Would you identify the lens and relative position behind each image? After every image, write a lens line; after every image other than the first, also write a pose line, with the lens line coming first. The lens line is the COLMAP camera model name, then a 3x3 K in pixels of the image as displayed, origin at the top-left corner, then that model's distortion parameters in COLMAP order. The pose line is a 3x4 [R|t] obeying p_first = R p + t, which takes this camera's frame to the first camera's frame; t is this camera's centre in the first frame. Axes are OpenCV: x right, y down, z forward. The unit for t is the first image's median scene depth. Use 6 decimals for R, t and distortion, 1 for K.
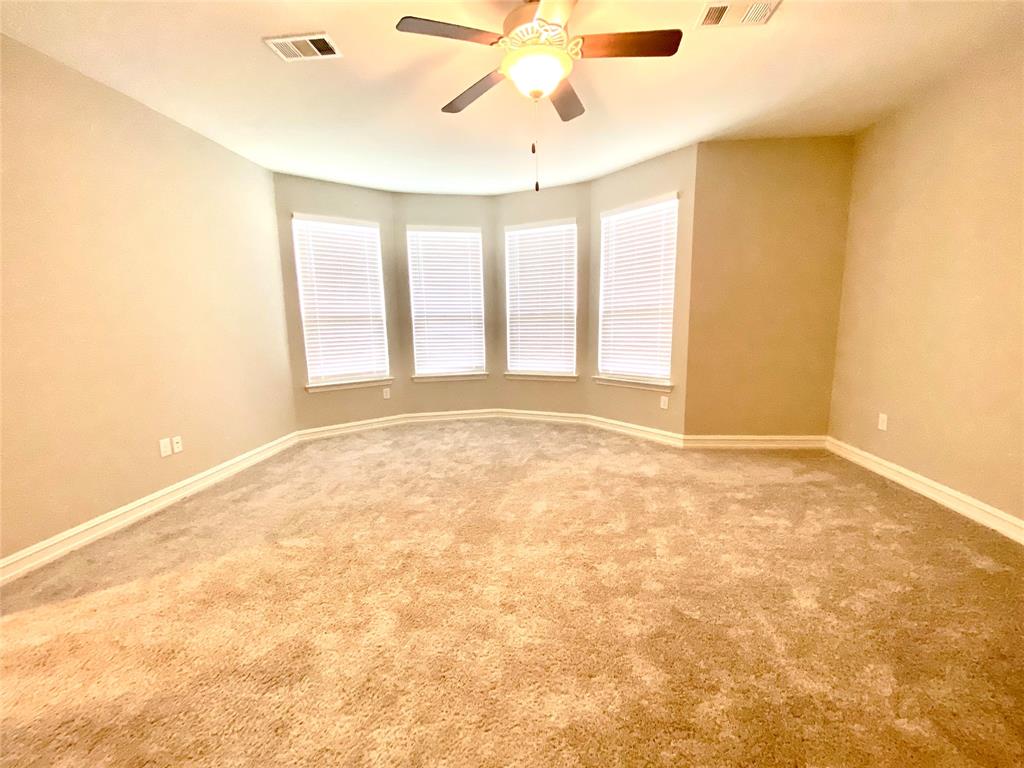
lens RADIAL K [[417.3, 0, 512.0], [0, 417.3, 384.0], [0, 0, 1]] dist [0.066731, -0.048770]
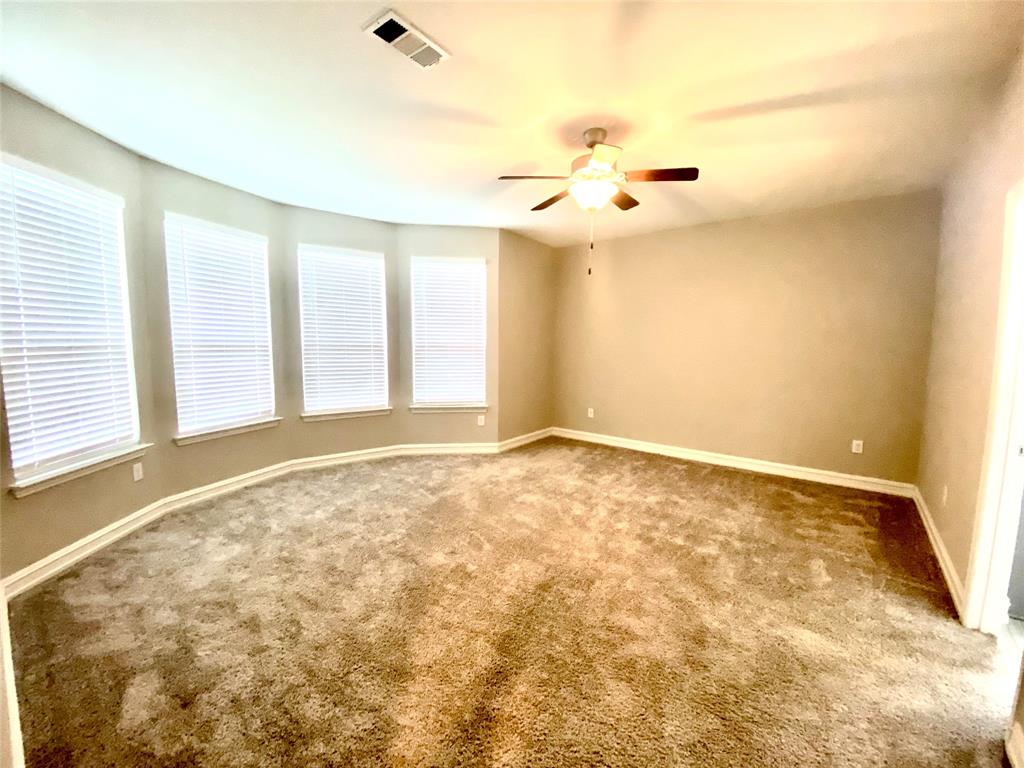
lens RADIAL K [[417.3, 0, 512.0], [0, 417.3, 384.0], [0, 0, 1]] dist [0.066731, -0.048770]
pose [[0.530691, -0.061083, 0.845361, -0.636013], [0.103547, 0.994601, 0.006862, -0.063620], [-0.841216, 0.083893, 0.534151, 0.248857]]
